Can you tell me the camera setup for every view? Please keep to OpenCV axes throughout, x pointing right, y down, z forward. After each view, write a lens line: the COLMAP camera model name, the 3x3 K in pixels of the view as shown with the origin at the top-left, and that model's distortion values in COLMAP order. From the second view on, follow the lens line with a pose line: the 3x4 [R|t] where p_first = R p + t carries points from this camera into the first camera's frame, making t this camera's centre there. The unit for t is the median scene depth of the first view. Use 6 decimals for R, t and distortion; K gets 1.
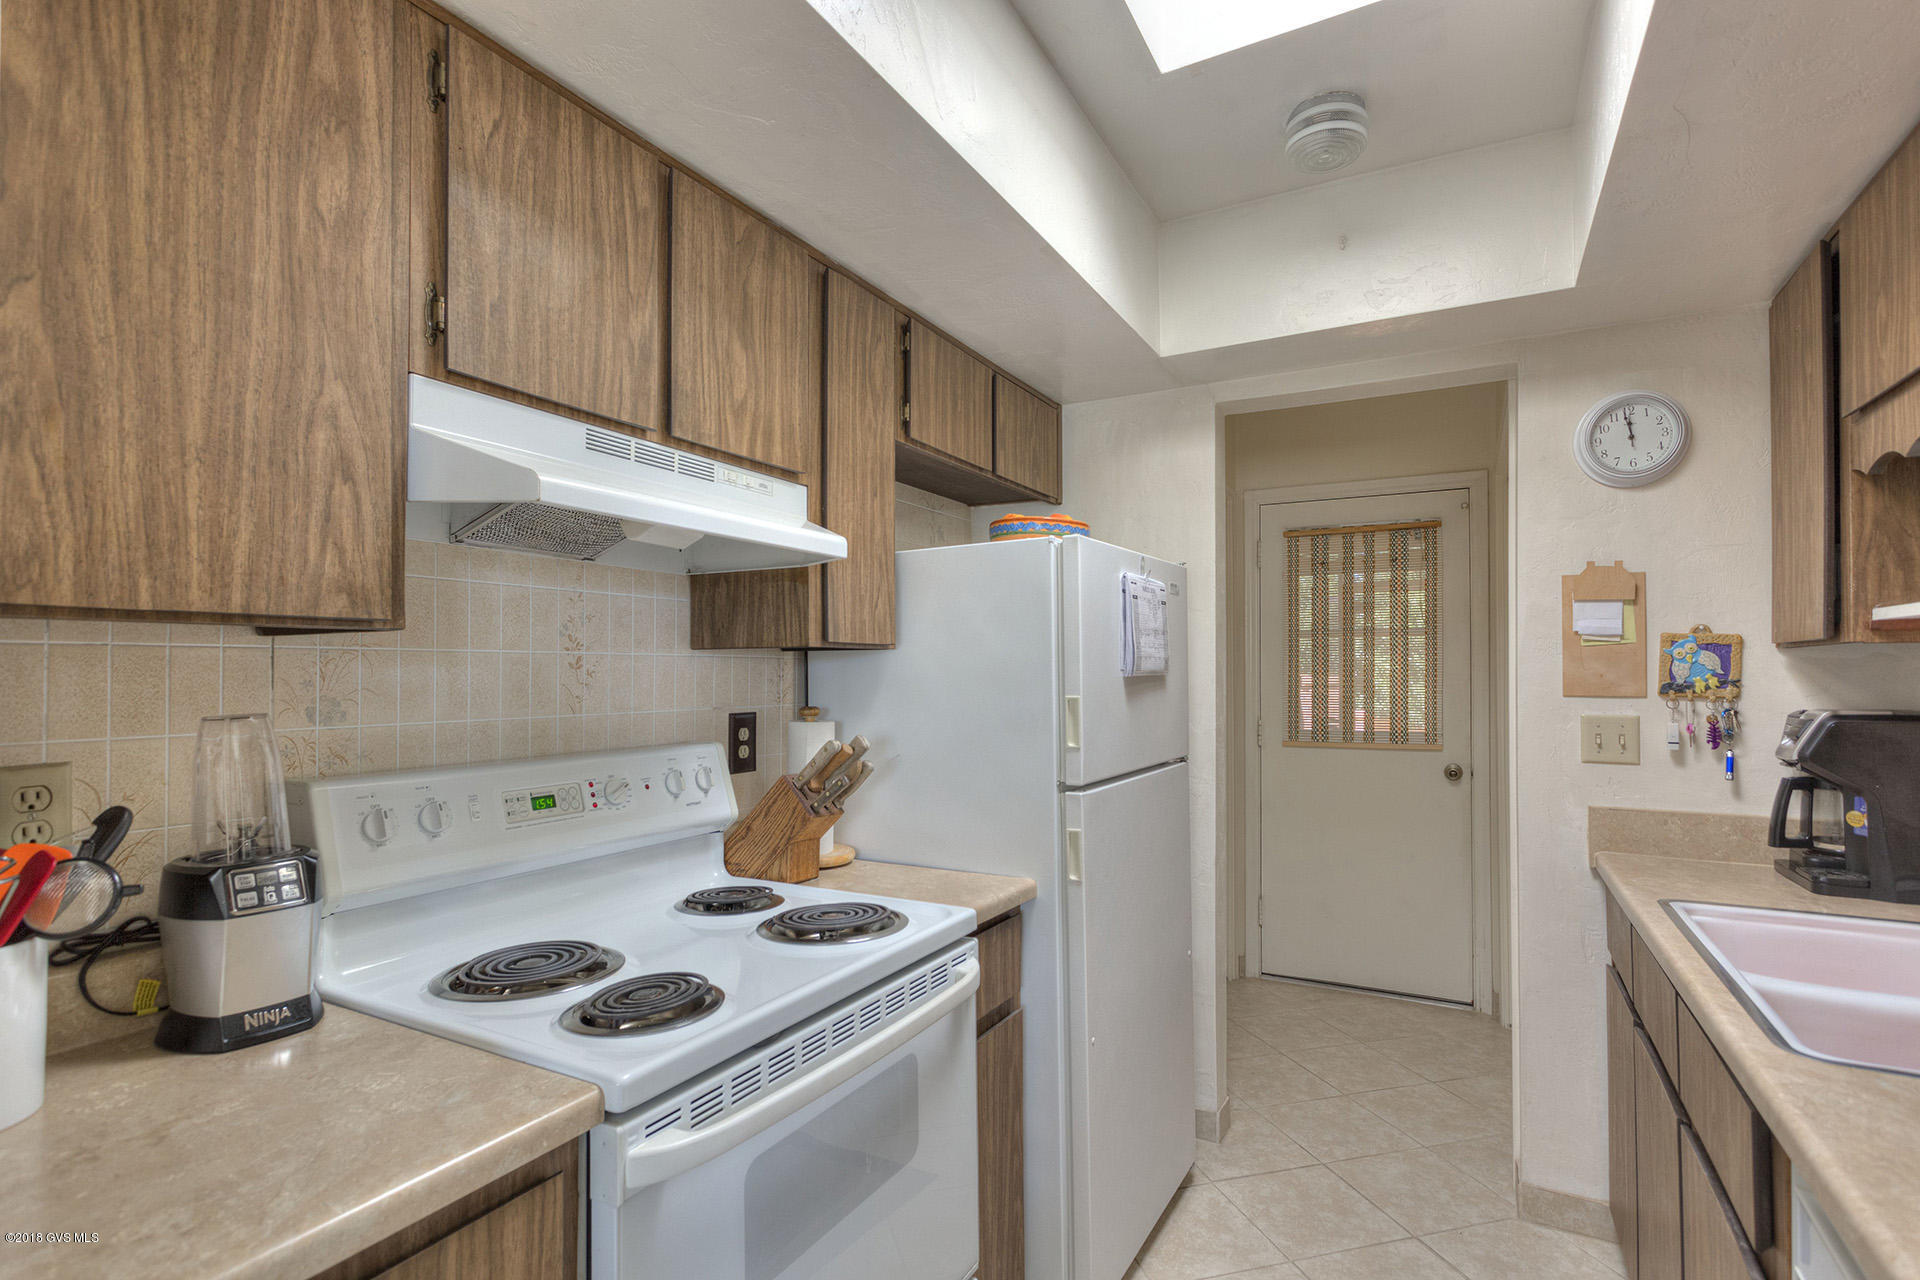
lens RADIAL K [[927.3, 0, 962.7], [0, 927.3, 656.1], [0, 0, 1]] dist [0.000794, 0.001340]
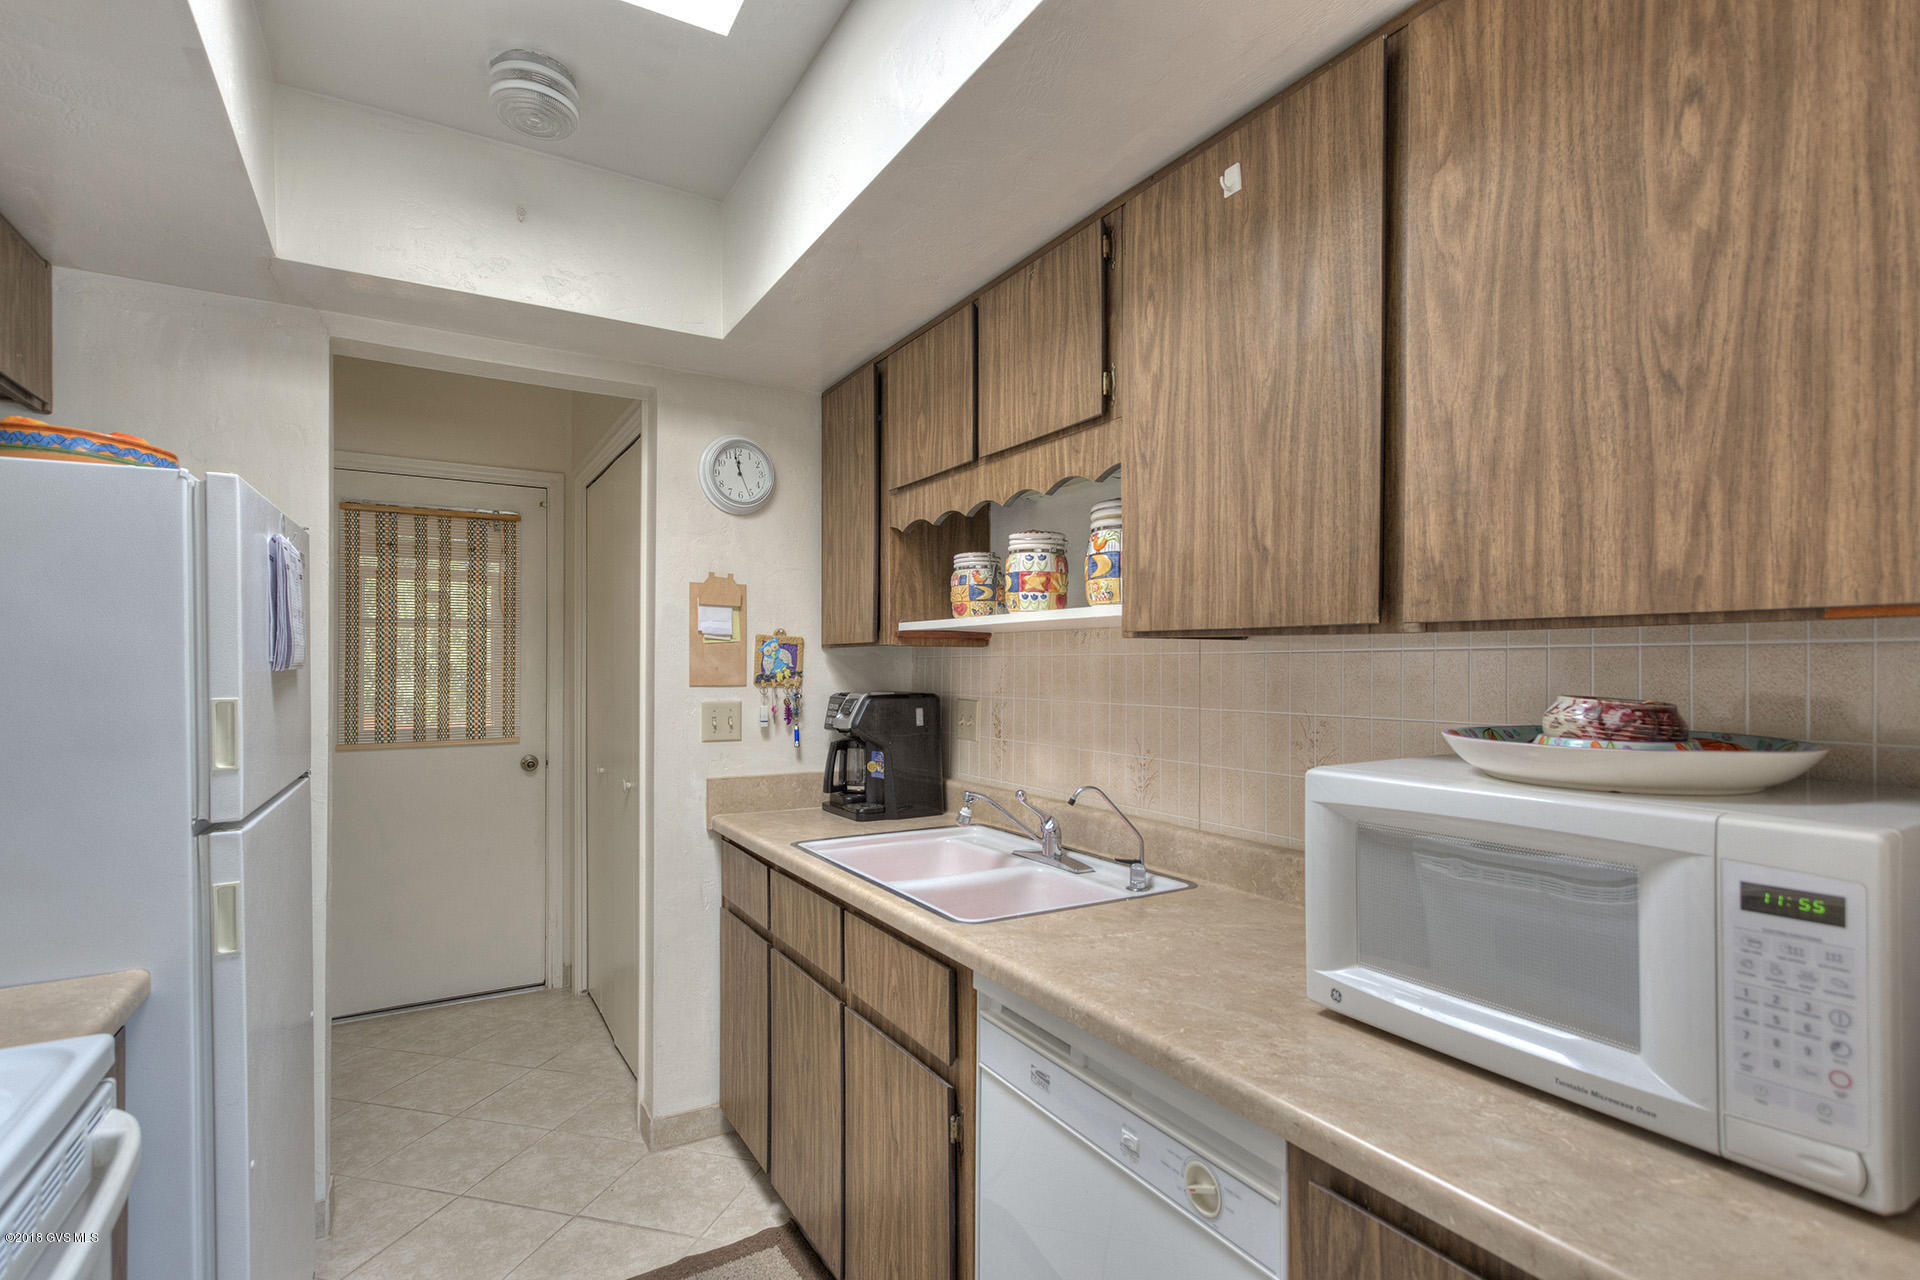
lens RADIAL K [[918.1, 0, 960.9], [0, 918.1, 662.3], [0, 0, 1]] dist [0.005468, 0.000330]
pose [[0.510208, 0.003786, 0.860043, -0.173880], [-0.015572, 0.999867, 0.004837, 0.002429], [-0.859910, -0.015860, 0.510199, 0.124646]]
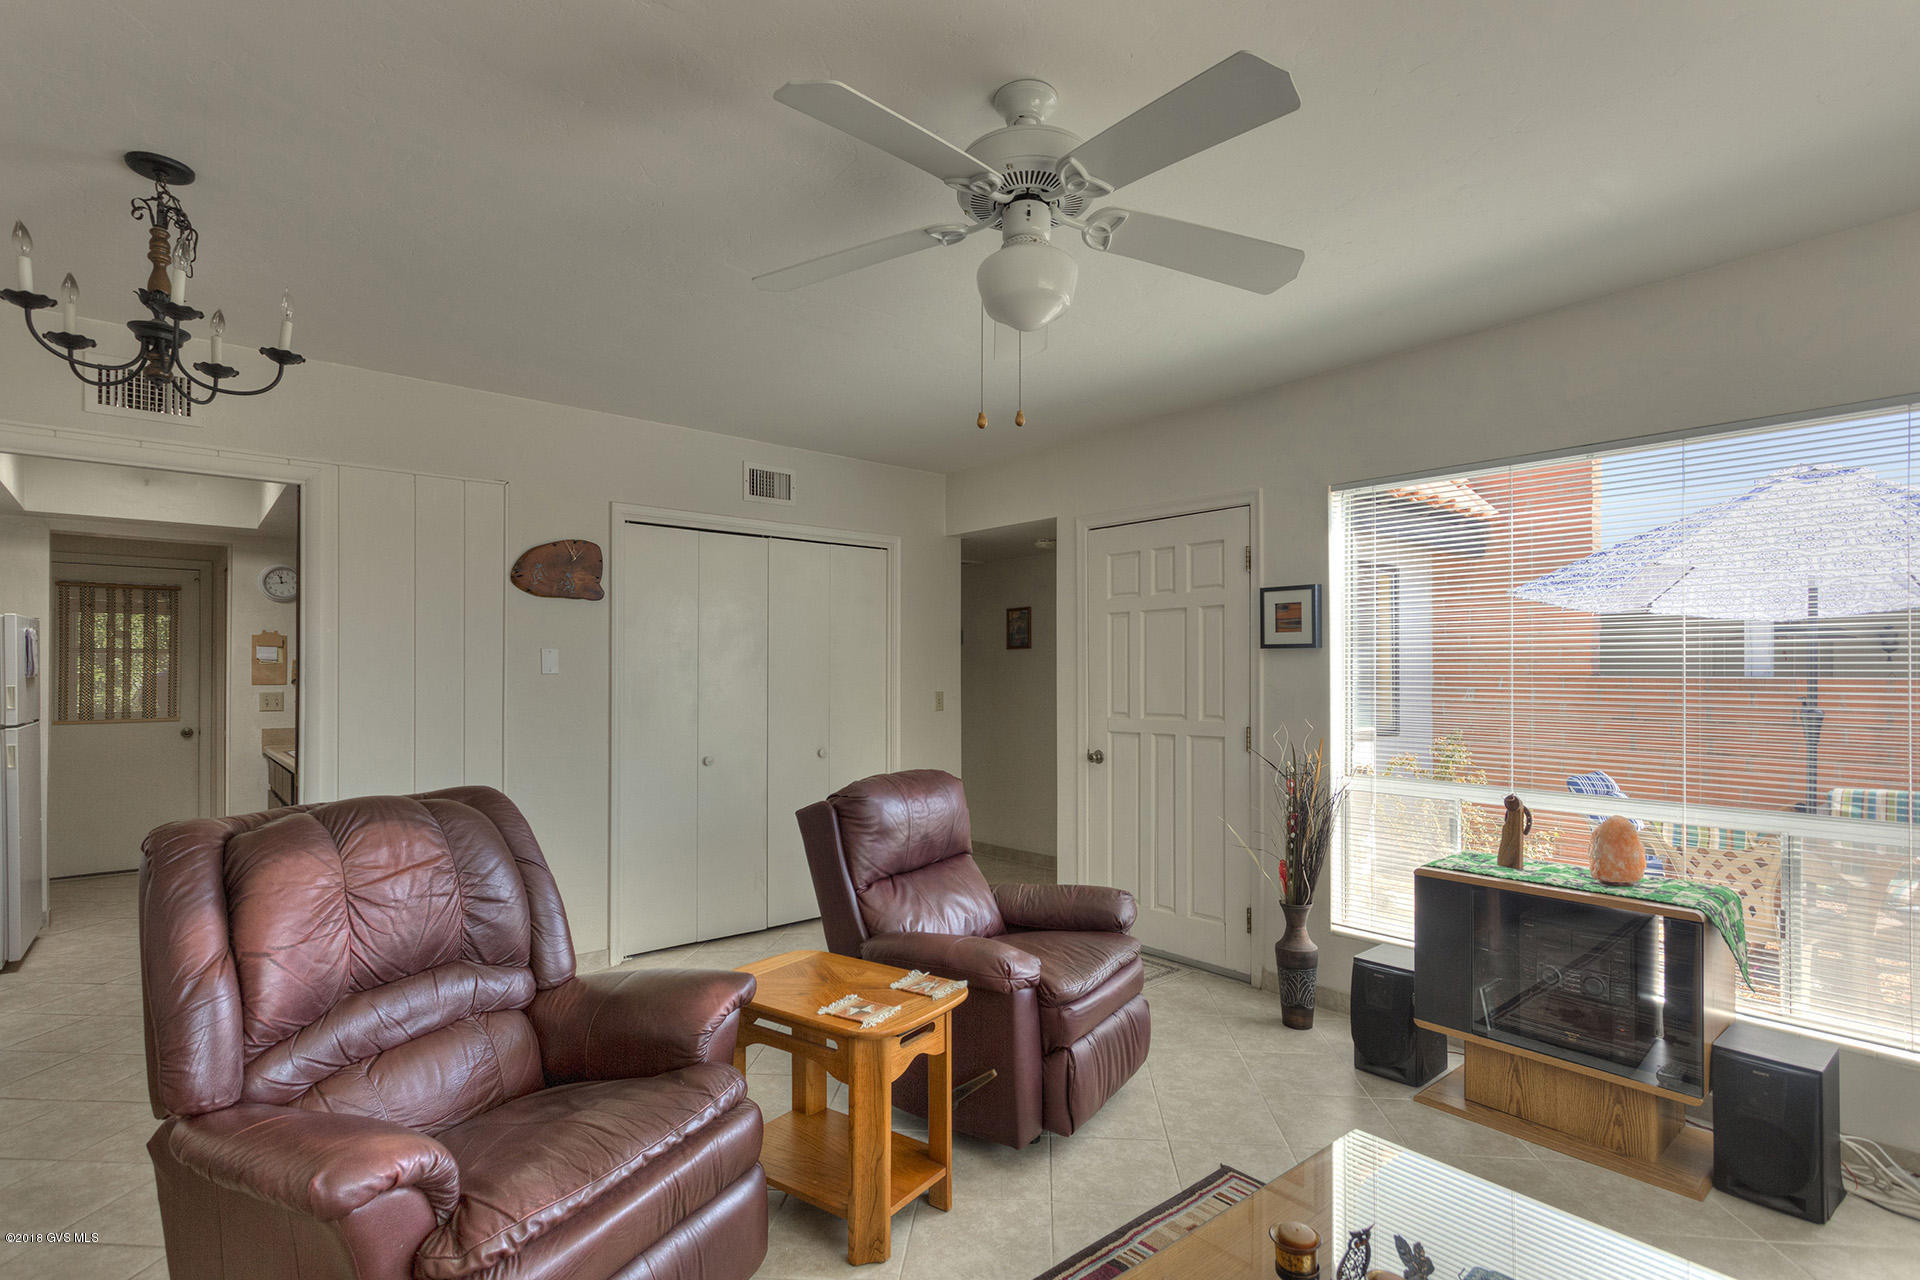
lens RADIAL K [[893.0, 0, 967.3], [0, 893.0, 671.9], [0, 0, 1]] dist [0.001209, 0.000150]
pose [[0.329346, 0.004844, 0.944197, -0.976556], [-0.015681, 0.999877, 0.000340, -0.020477], [-0.944079, -0.014918, 0.329382, -1.589599]]
